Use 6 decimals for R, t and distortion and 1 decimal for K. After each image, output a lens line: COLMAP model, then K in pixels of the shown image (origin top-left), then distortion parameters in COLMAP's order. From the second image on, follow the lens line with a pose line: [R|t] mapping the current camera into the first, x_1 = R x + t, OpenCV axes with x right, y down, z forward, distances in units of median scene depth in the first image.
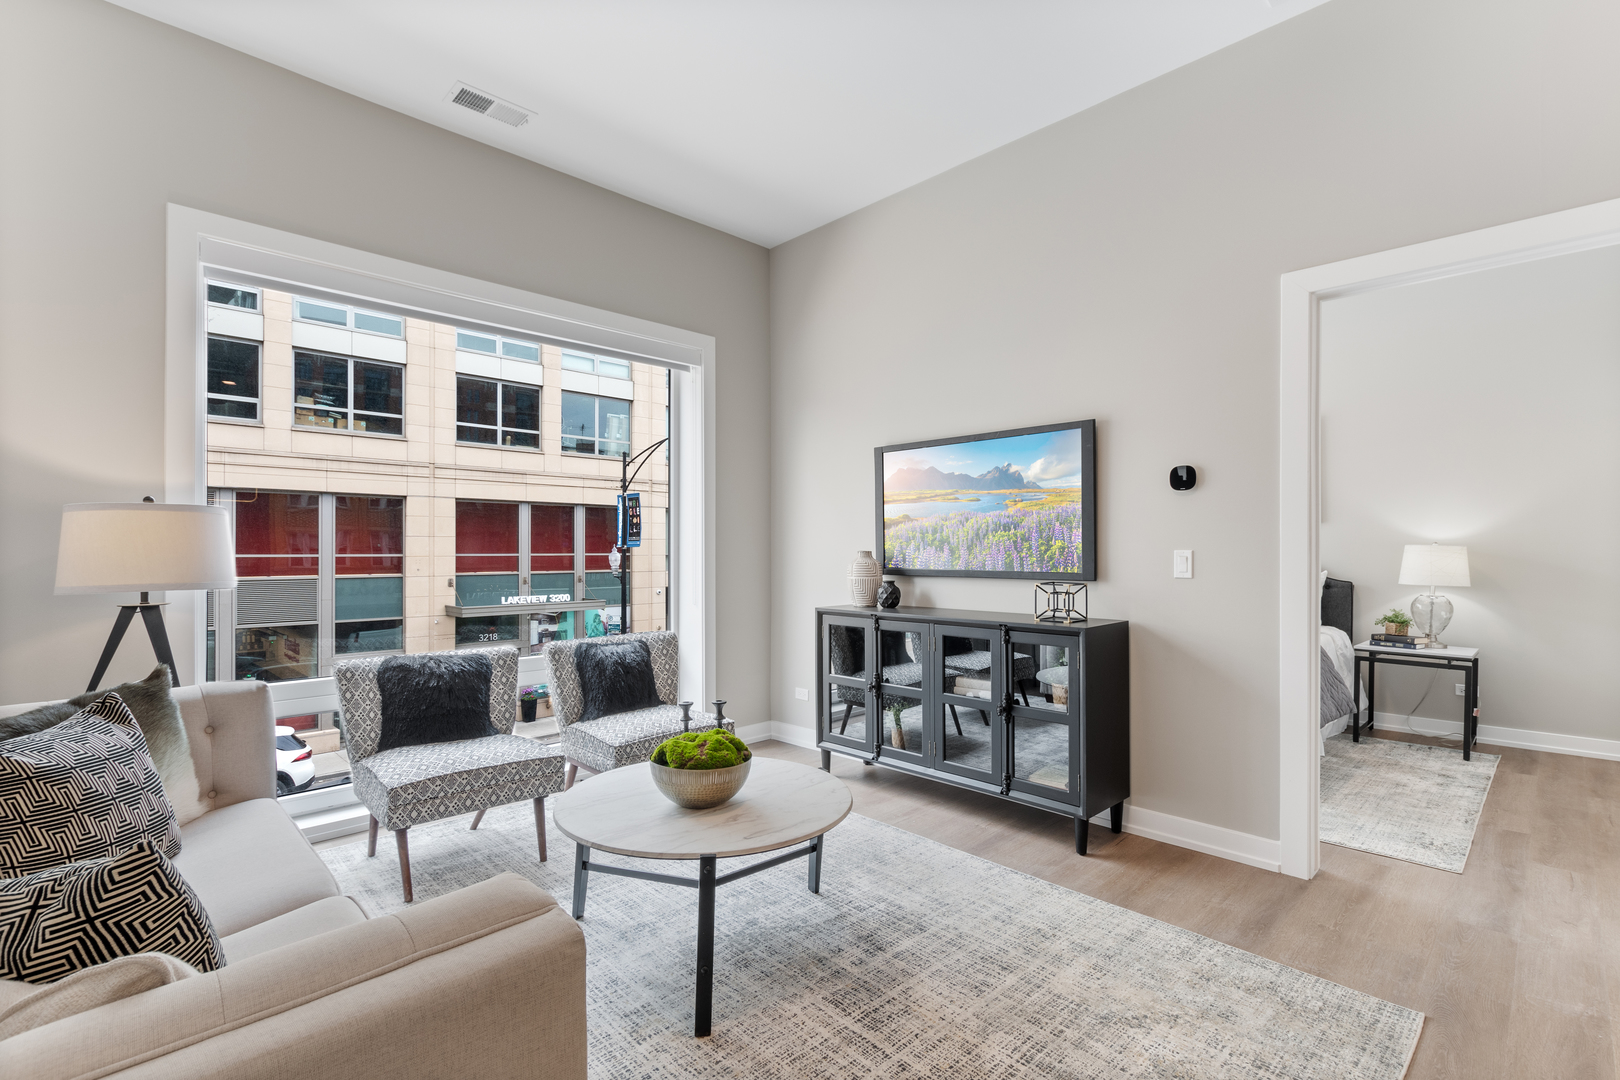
lens RADIAL K [[740.7, 0, 806.5], [0, 740.7, 551.4], [0, 0, 1]] dist [-0.003634, -0.001783]
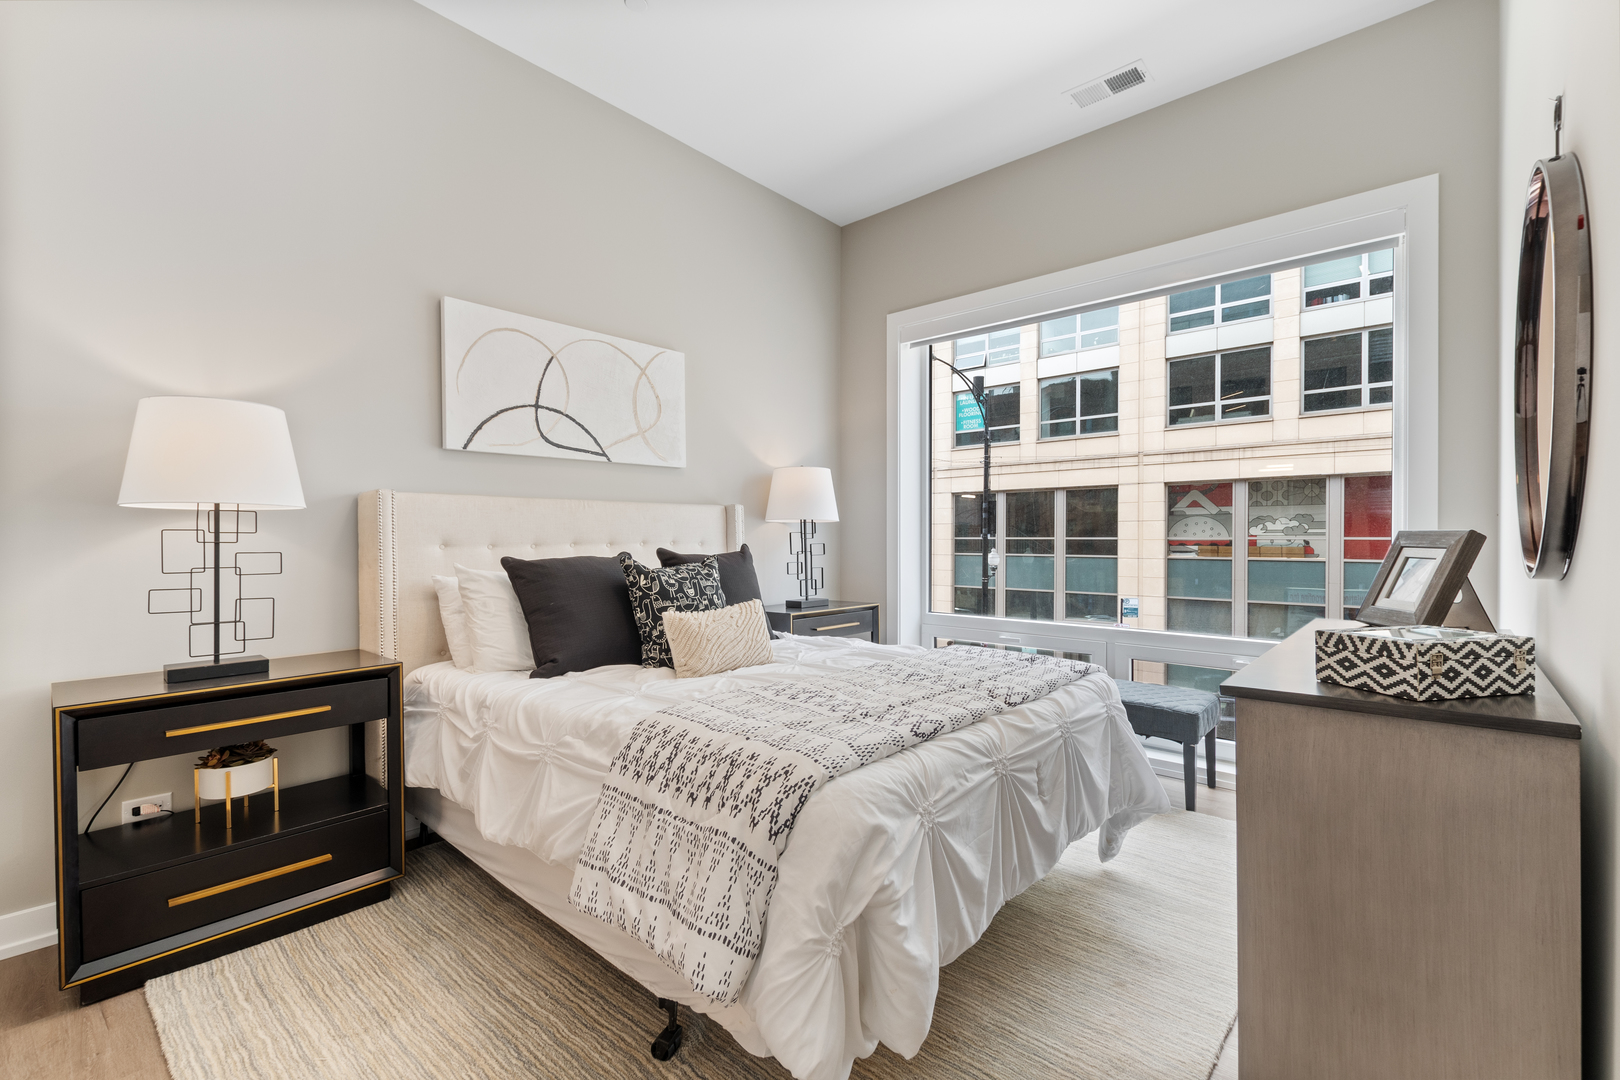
lens RADIAL K [[710.4, 0, 813.6], [0, 710.4, 539.3], [0, 0, 1]] dist [0.002321, 0.000203]
pose [[0.052864, 0.004825, -0.998590, 0.455514], [0.002435, 0.999985, 0.004960, -0.000003], [0.998599, -0.002694, 0.052852, 0.443899]]
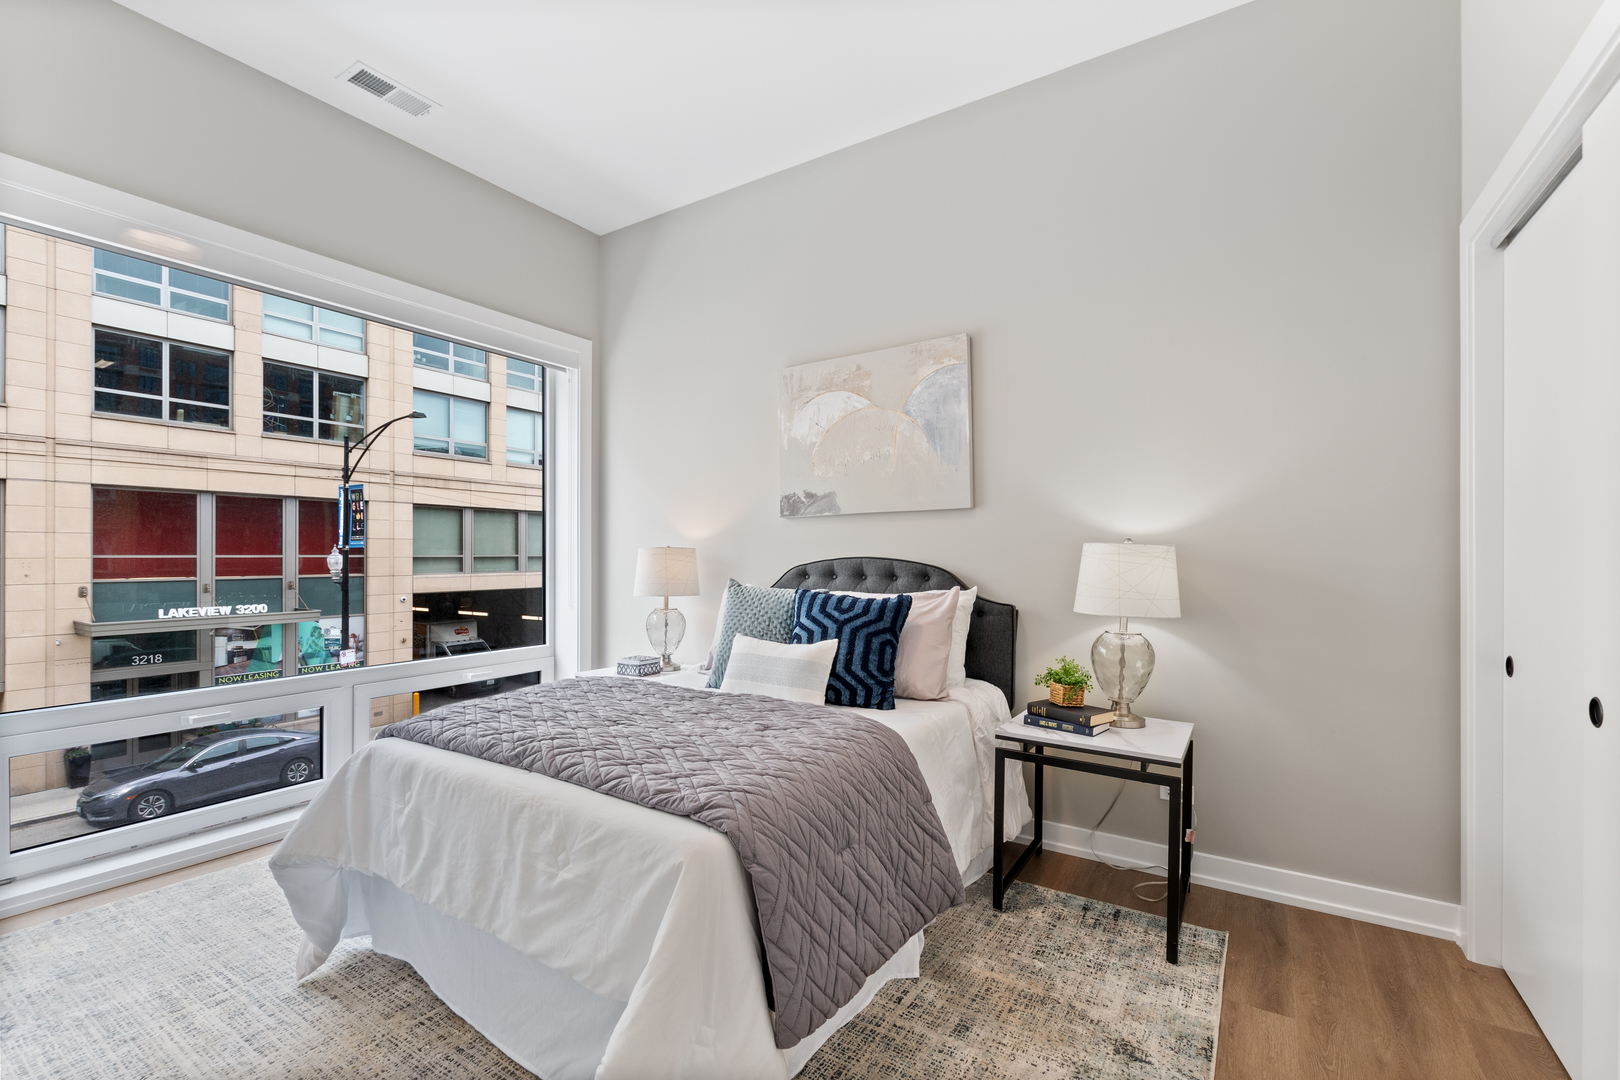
lens RADIAL K [[710.4, 0, 804.3], [0, 710.4, 551.8], [0, 0, 1]] dist [0.002321, 0.000203]
pose [[0.973091, 0.003202, 0.230400, 0.082152], [-0.002616, 0.999993, -0.002849, 0.000006], [-0.230408, 0.002169, 0.973092, 0.089130]]
